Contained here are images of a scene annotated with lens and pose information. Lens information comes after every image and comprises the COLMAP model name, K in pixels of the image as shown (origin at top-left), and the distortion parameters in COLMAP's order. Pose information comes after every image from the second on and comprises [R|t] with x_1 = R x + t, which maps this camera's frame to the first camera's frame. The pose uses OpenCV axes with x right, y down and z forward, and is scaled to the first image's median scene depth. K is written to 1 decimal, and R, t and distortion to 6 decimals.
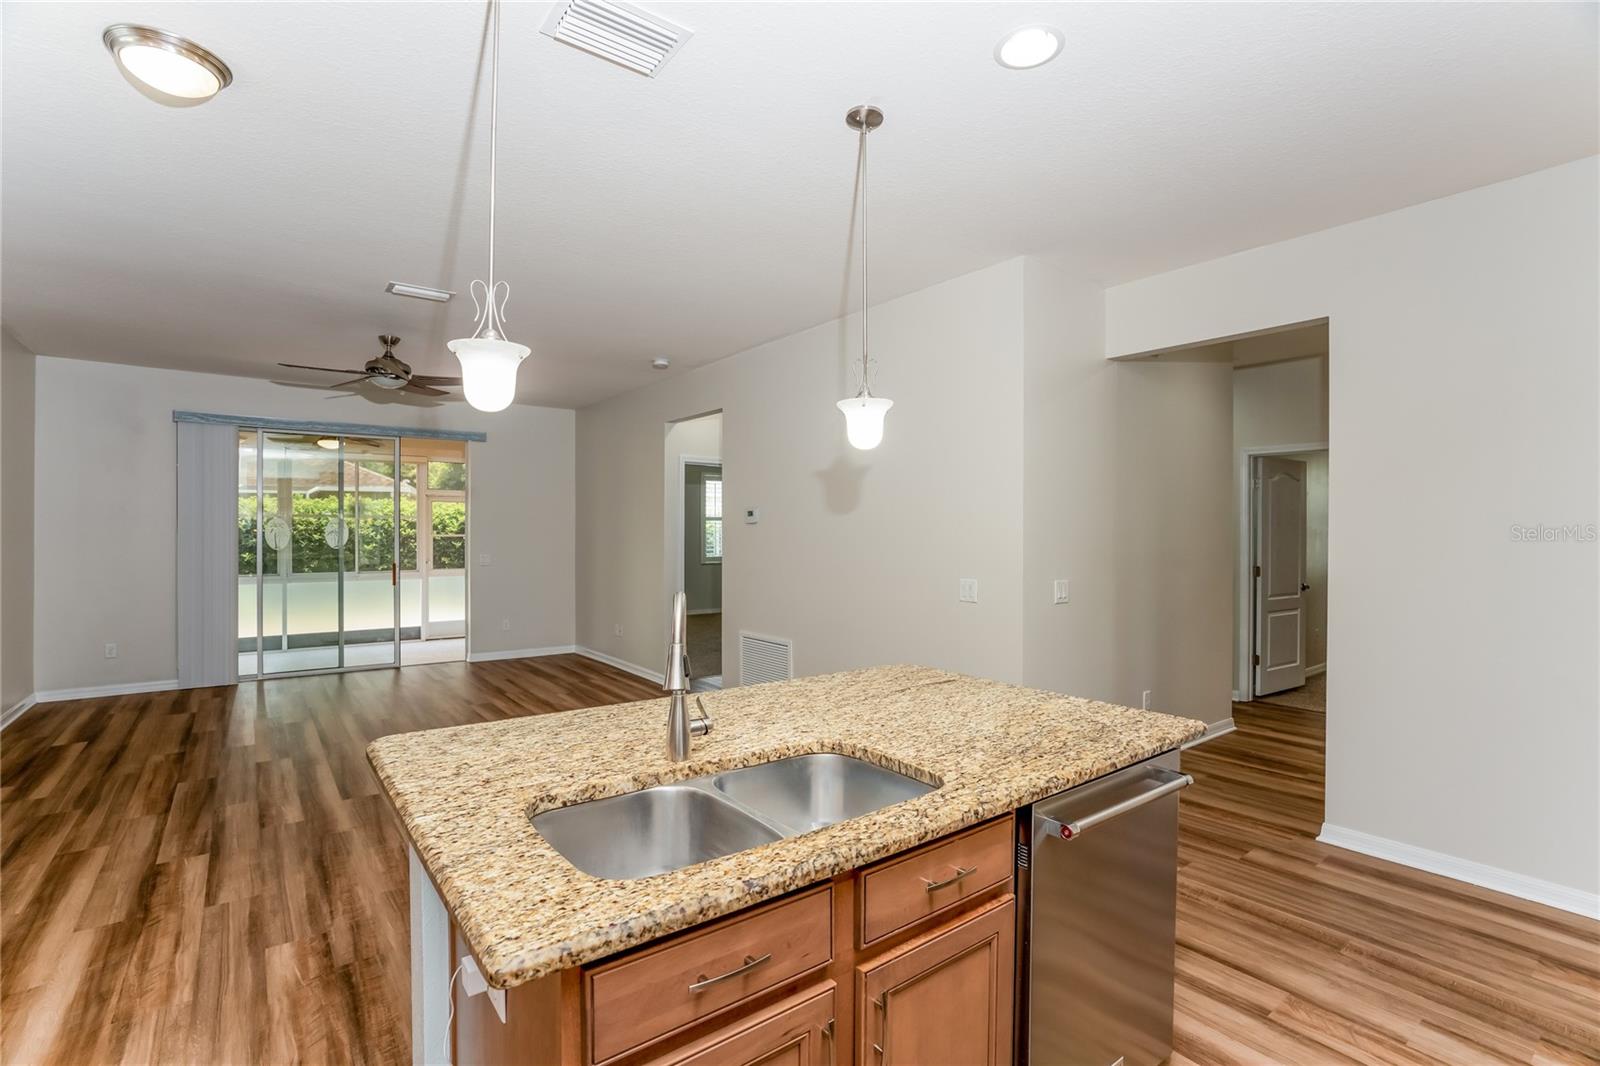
lens RADIAL K [[739.9, 0, 795.1], [0, 739.9, 520.4], [0, 0, 1]] dist [-0.036950, 0.007231]
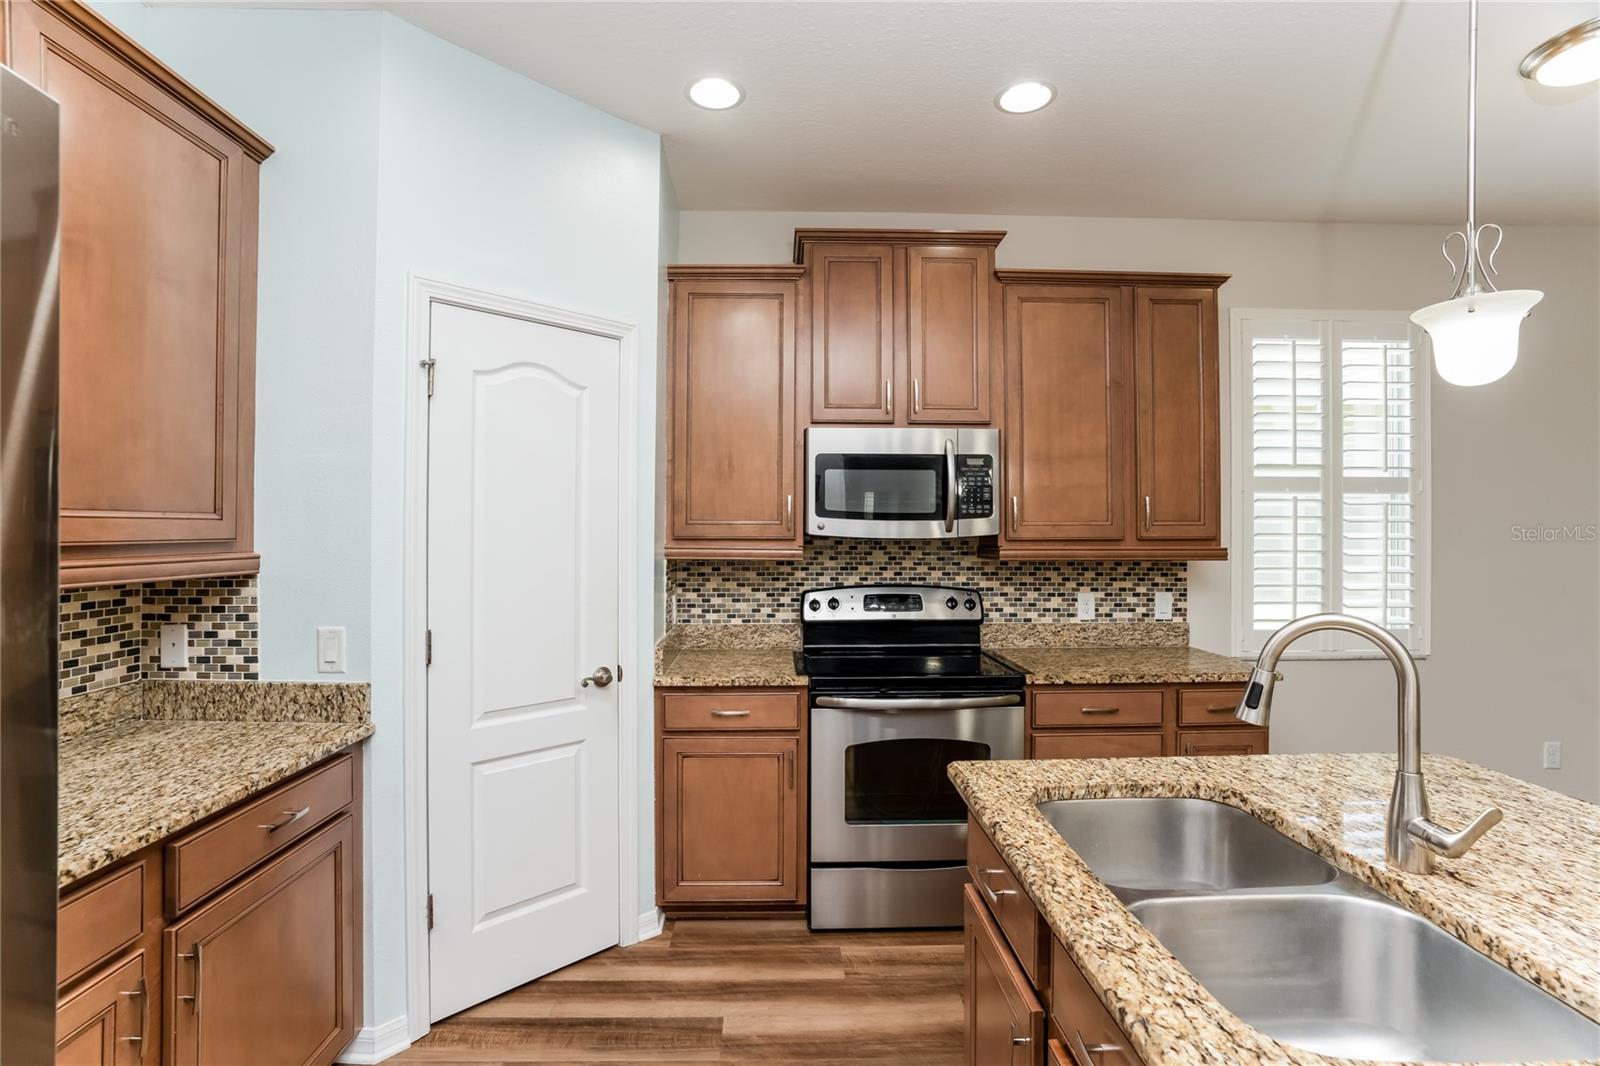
lens RADIAL K [[739.9, 0, 796.7], [0, 739.9, 528.5], [0, 0, 1]] dist [-0.036950, 0.007231]
pose [[-0.592121, -0.011485, -0.805768, 0.662021], [0.010682, 0.999699, -0.022099, 0.017938], [0.805779, -0.021692, -0.591819, 0.870407]]
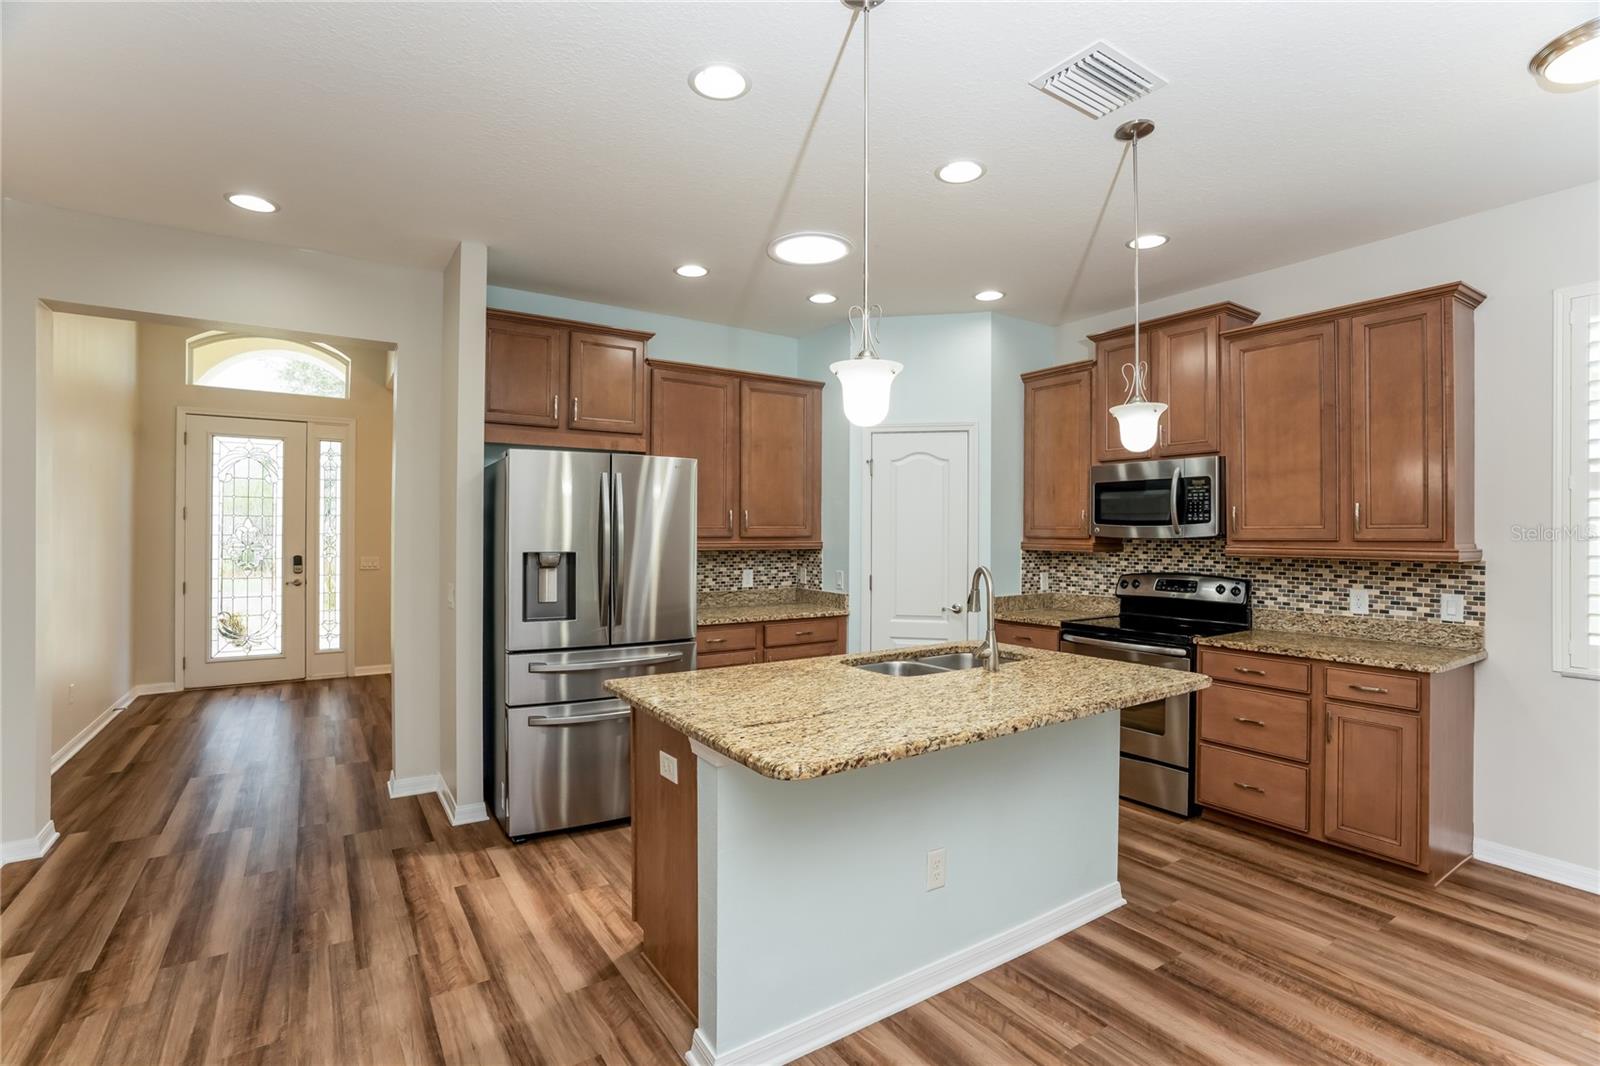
lens RADIAL K [[739.9, 0, 795.4], [0, 739.9, 522.4], [0, 0, 1]] dist [-0.036950, 0.007231]
pose [[-0.997803, -0.009690, 0.065538, 0.162757], [-0.011789, 0.999427, -0.031715, 0.043174], [-0.065193, -0.032418, -0.997346, 2.493862]]
